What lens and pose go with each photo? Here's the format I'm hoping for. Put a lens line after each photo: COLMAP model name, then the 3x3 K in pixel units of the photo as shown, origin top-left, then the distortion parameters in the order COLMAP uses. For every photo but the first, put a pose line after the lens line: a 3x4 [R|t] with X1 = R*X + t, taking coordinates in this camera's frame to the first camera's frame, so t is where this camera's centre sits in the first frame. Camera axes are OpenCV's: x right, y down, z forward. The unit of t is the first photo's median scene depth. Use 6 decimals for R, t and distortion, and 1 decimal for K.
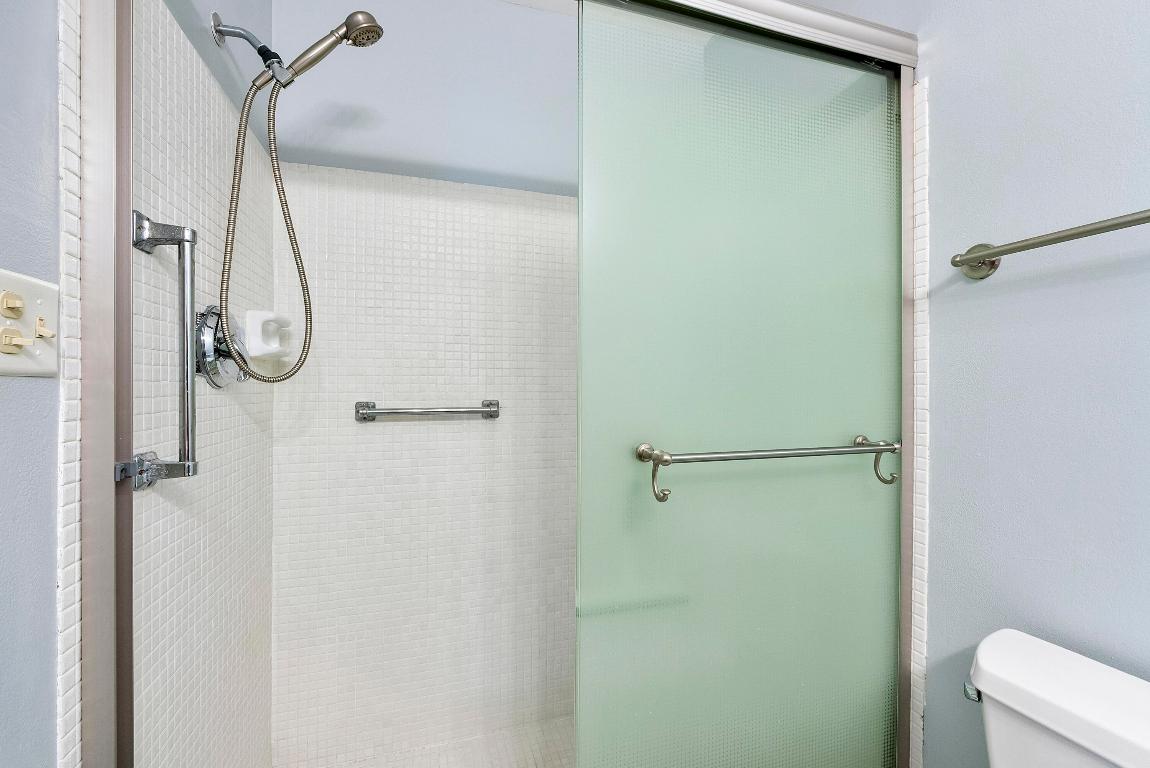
lens RADIAL K [[495.0, 0, 575.0], [0, 495.0, 384.0], [0, 0, 1]] dist [-0.003560, -0.000560]
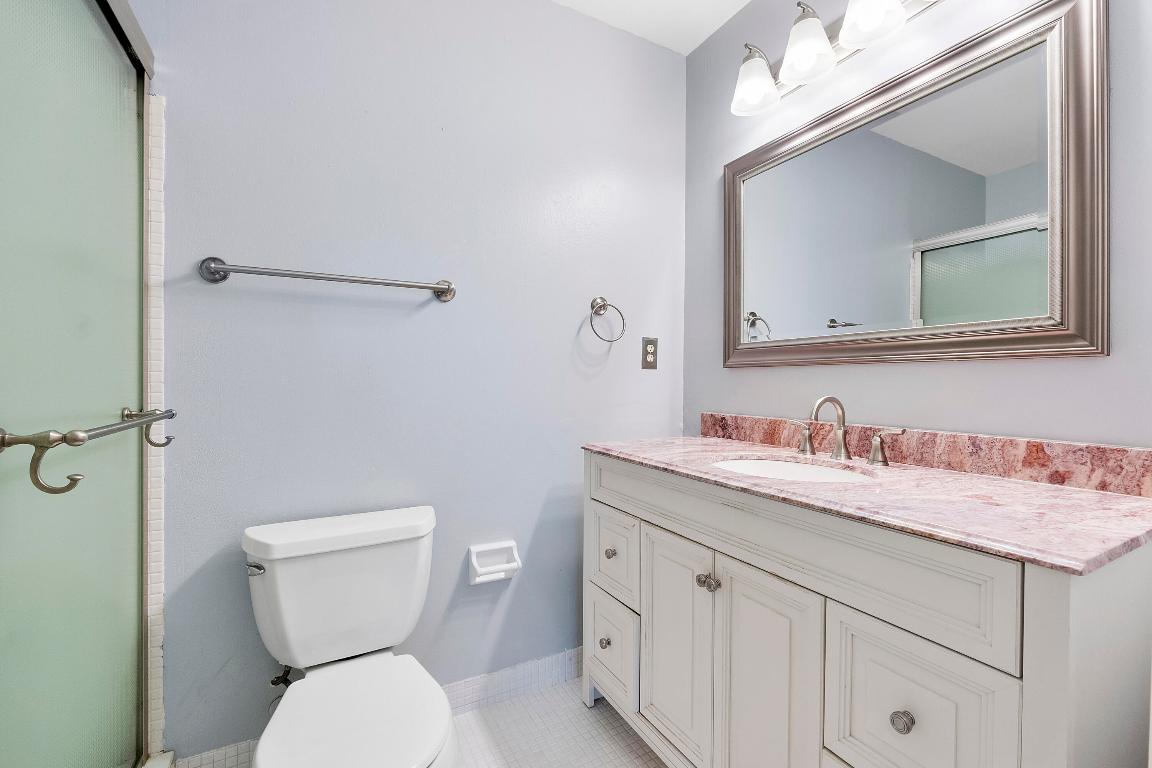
lens RADIAL K [[495.8, 0, 576.0], [0, 495.8, 384.0], [0, 0, 1]] dist [-0.003560, -0.000560]
pose [[-0.206344, -0.004235, 0.978470, -0.657417], [-0.009187, 0.999955, 0.002391, 0.044785], [-0.978436, -0.008495, -0.206374, 0.298517]]
